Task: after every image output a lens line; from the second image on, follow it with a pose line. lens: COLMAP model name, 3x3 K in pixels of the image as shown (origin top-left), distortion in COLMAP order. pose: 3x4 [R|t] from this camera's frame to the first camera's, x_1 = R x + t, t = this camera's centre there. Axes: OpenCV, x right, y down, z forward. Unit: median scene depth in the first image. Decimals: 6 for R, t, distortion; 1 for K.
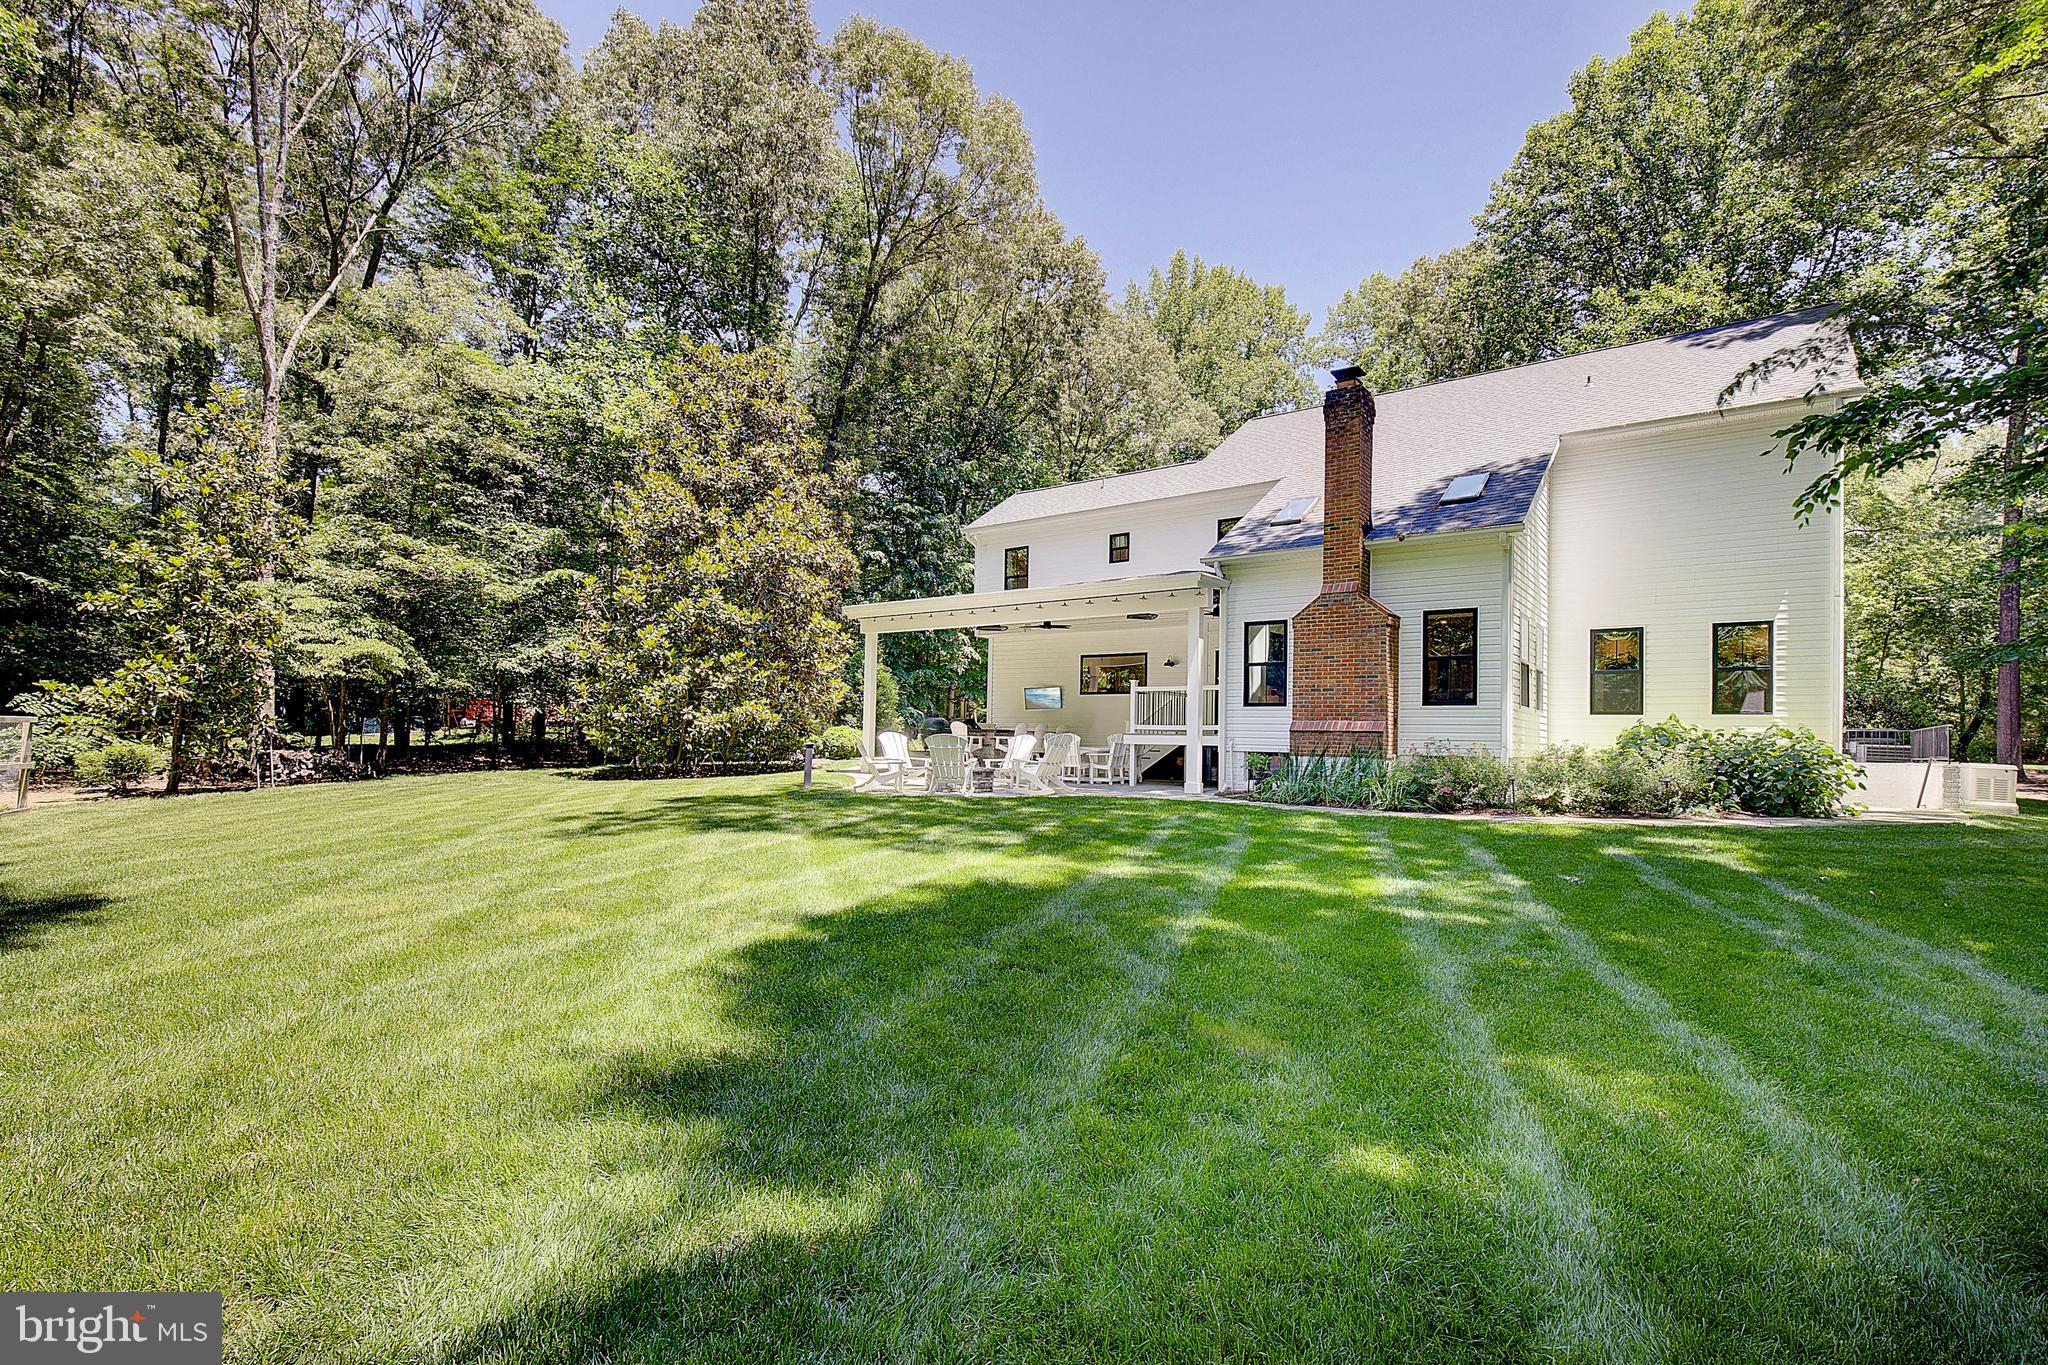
lens RADIAL K [[890.3, 0, 1024.0], [0, 890.3, 682.5], [0, 0, 1]] dist [0.000312, 0.000074]
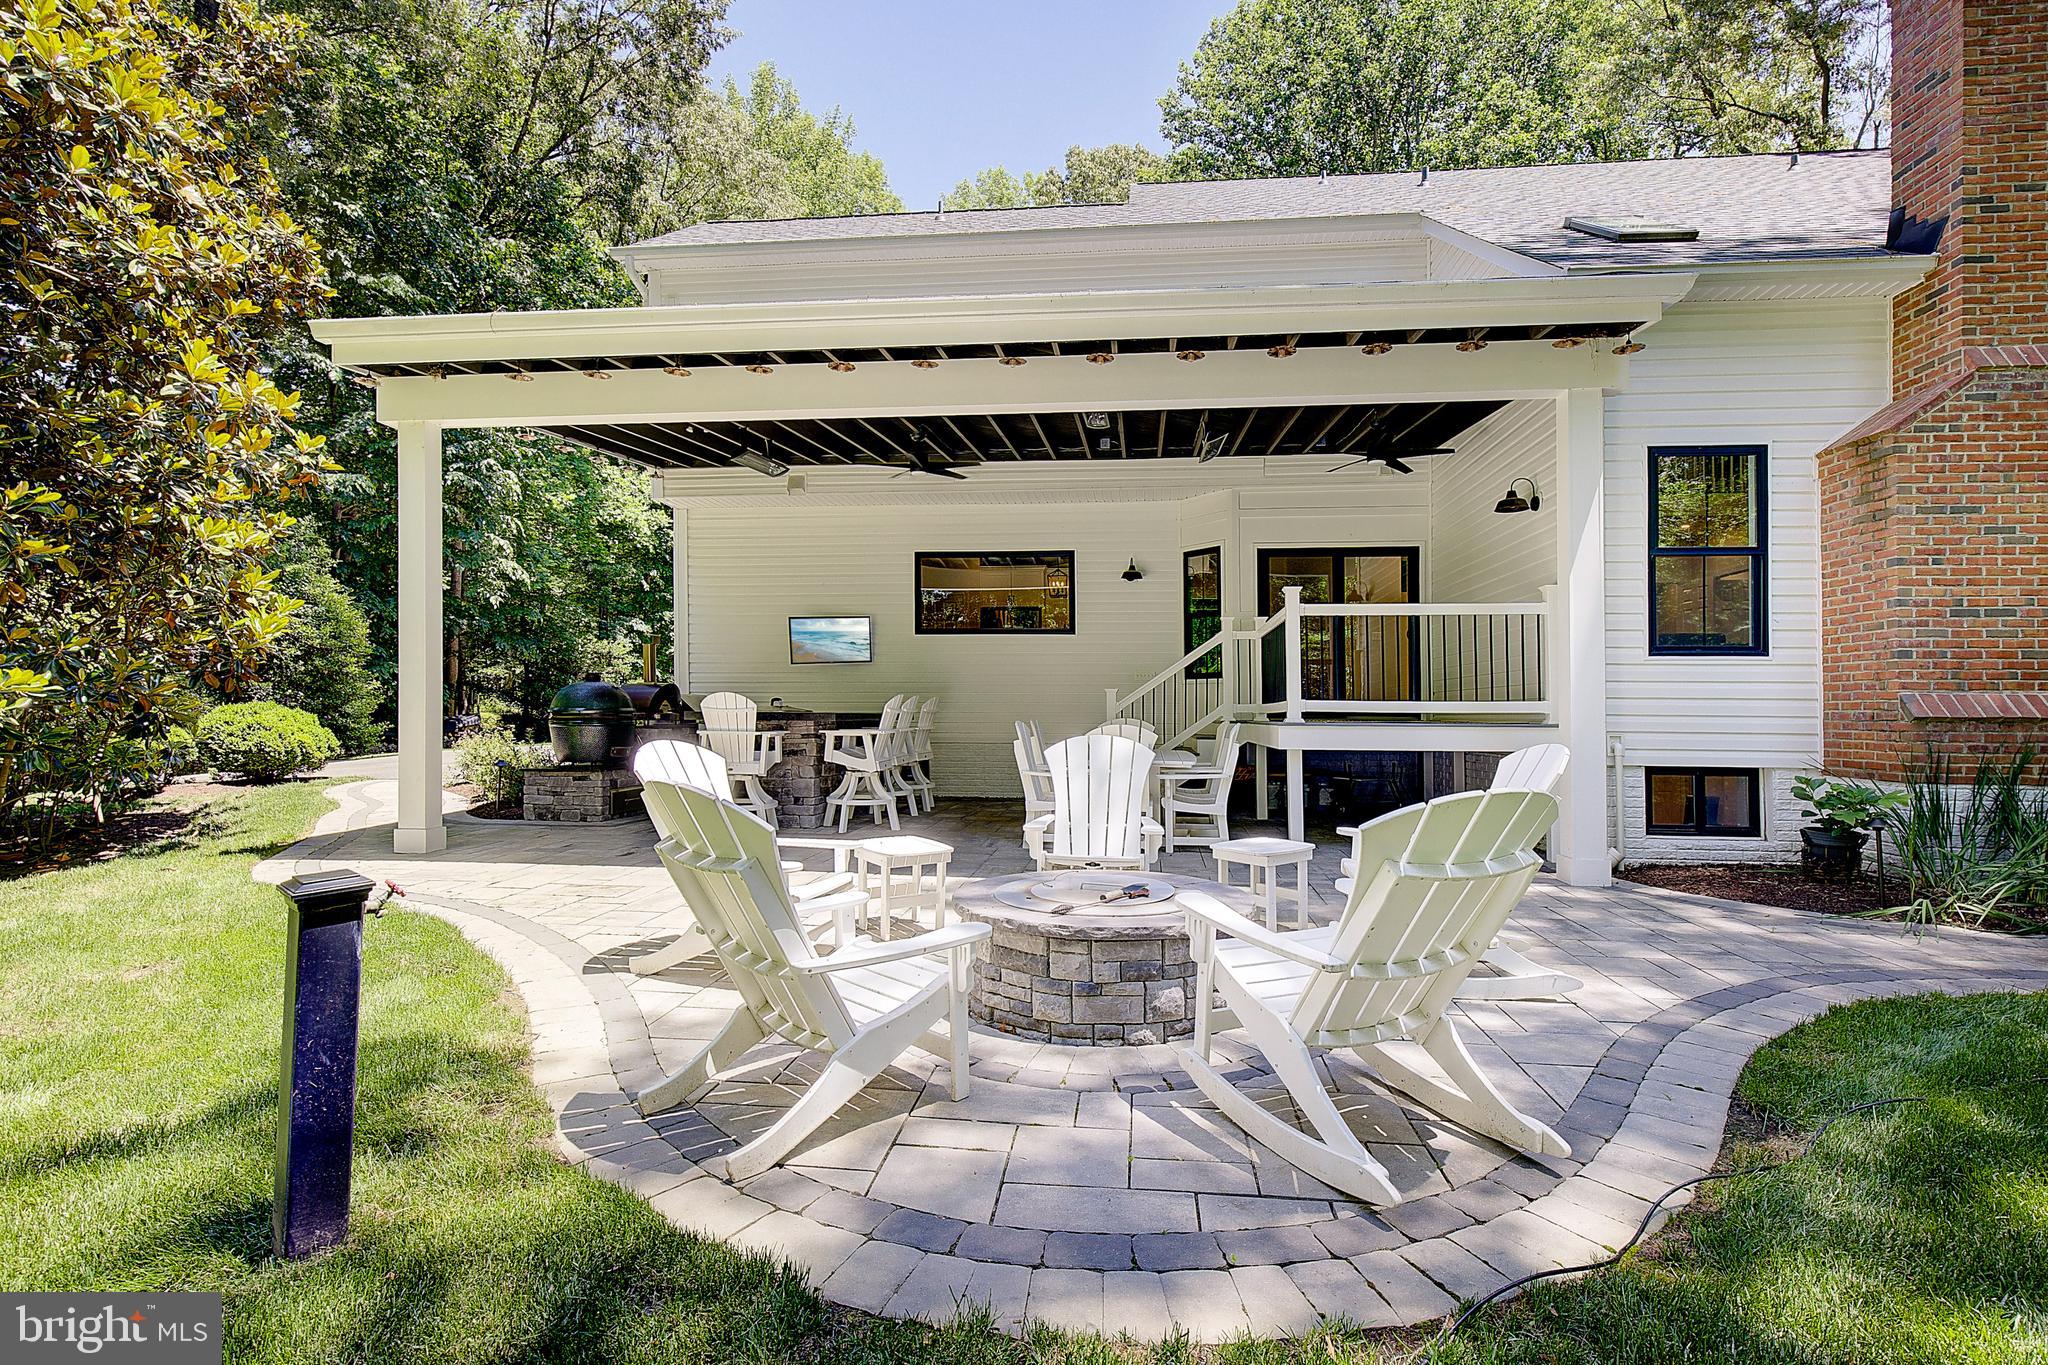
lens RADIAL K [[941.4, 0, 1034.3], [0, 941.4, 705.6], [0, 0, 1]] dist [0.000469, -0.000047]
pose [[0.858535, -0.011739, 0.512621, -0.162320], [-0.020003, 0.998210, 0.056360, 0.024006], [-0.512365, -0.058641, 0.856763, 0.598384]]
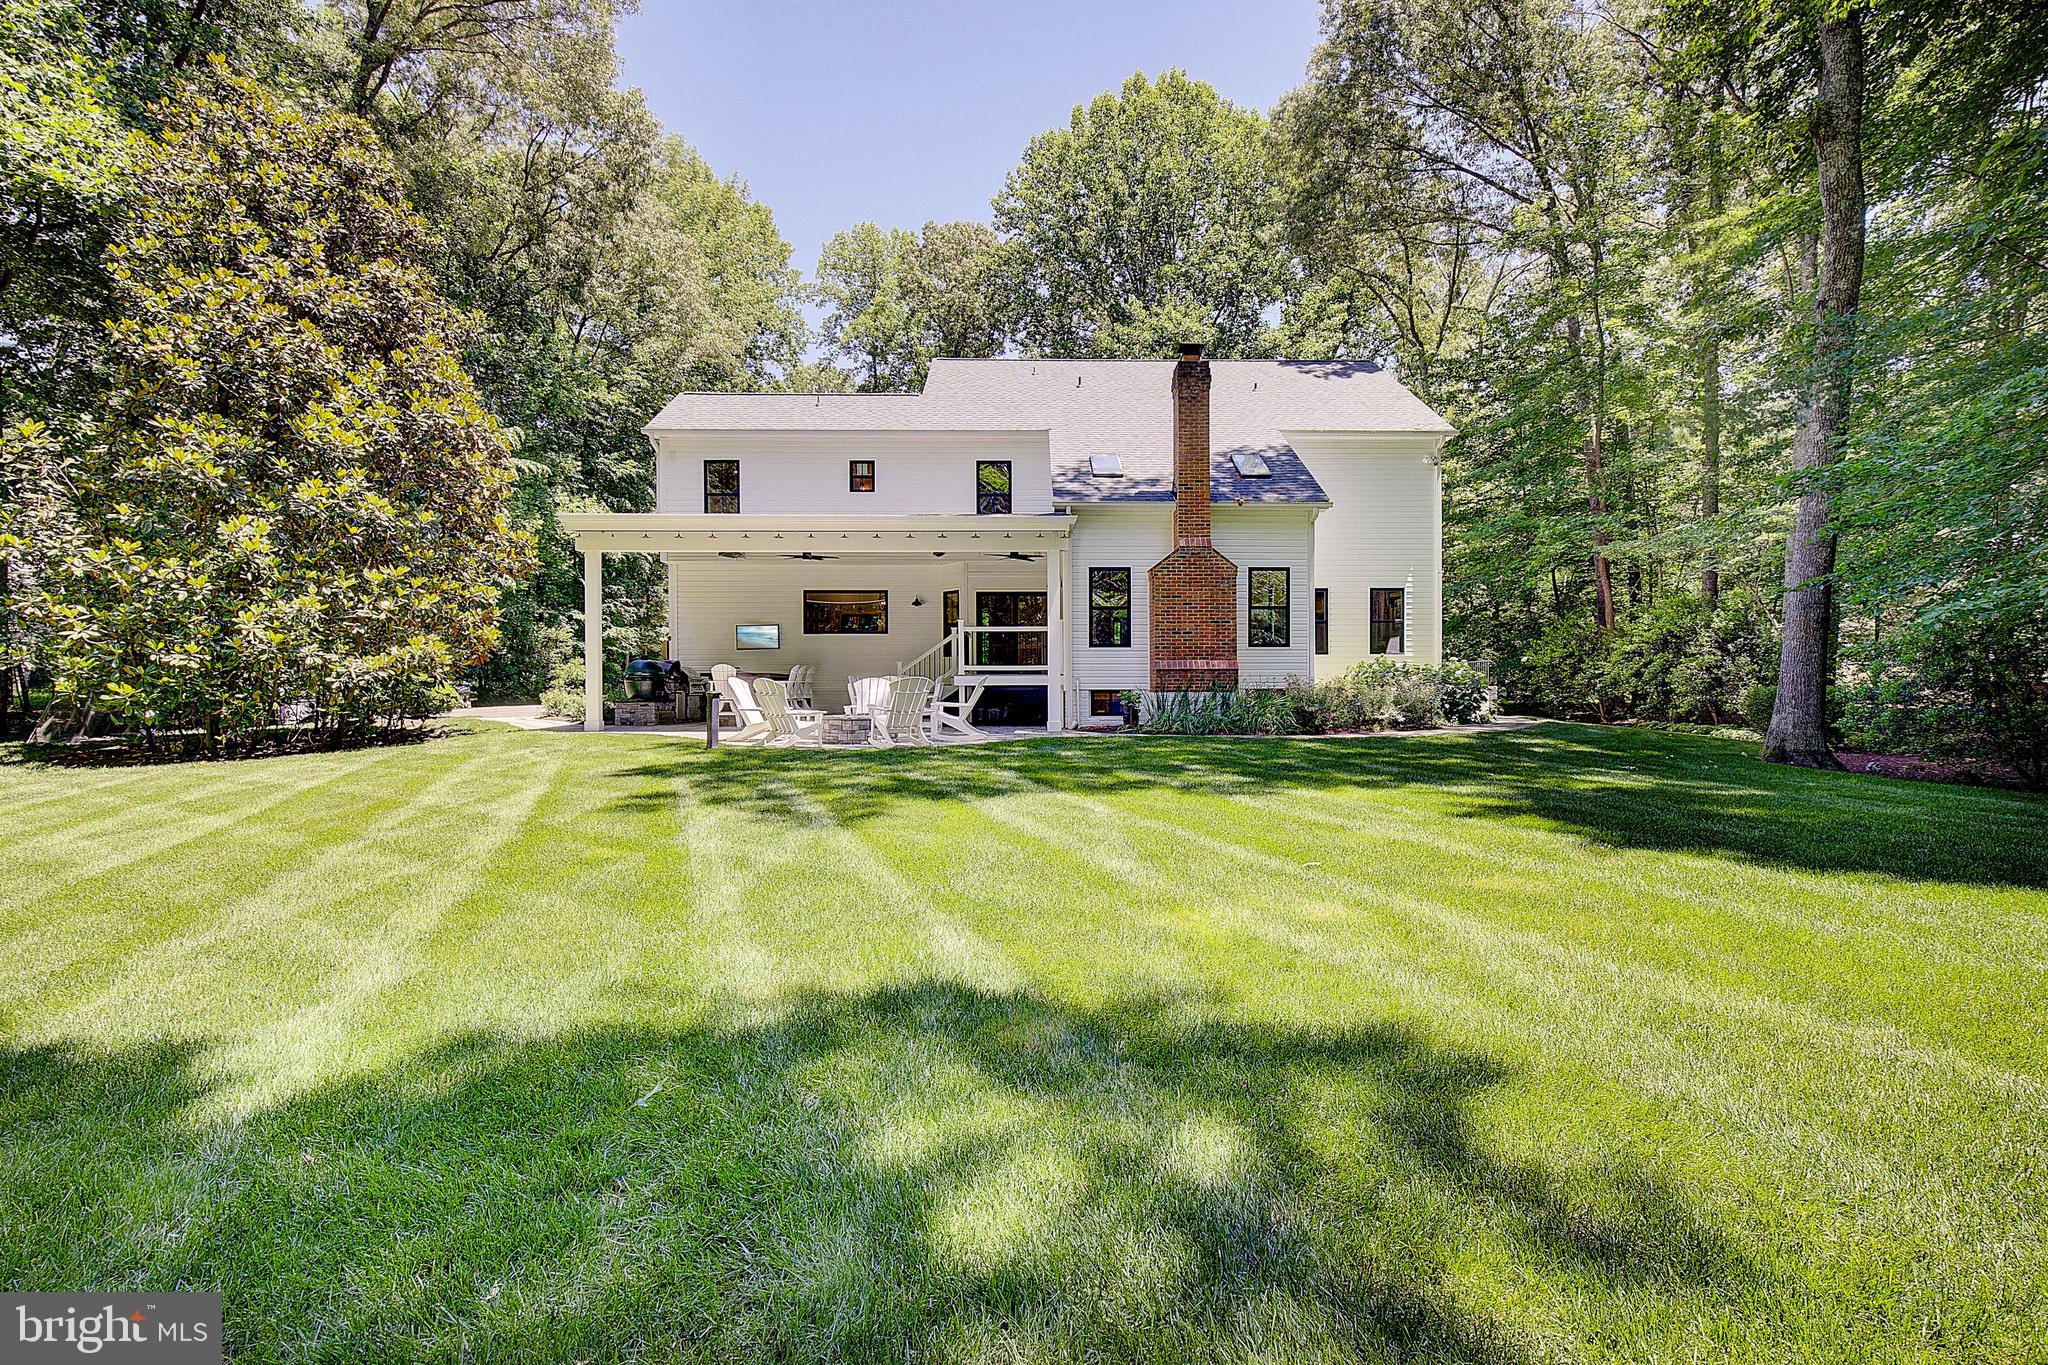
lens RADIAL K [[910.1, 0, 1024.0], [0, 910.1, 682.5], [0, 0, 1]] dist [-0.002233, 0.000013]
pose [[0.794594, -0.020818, 0.606783, -0.363359], [-0.017684, 0.998194, 0.057404, 0.006031], [-0.606883, -0.056343, 0.792792, 0.145793]]
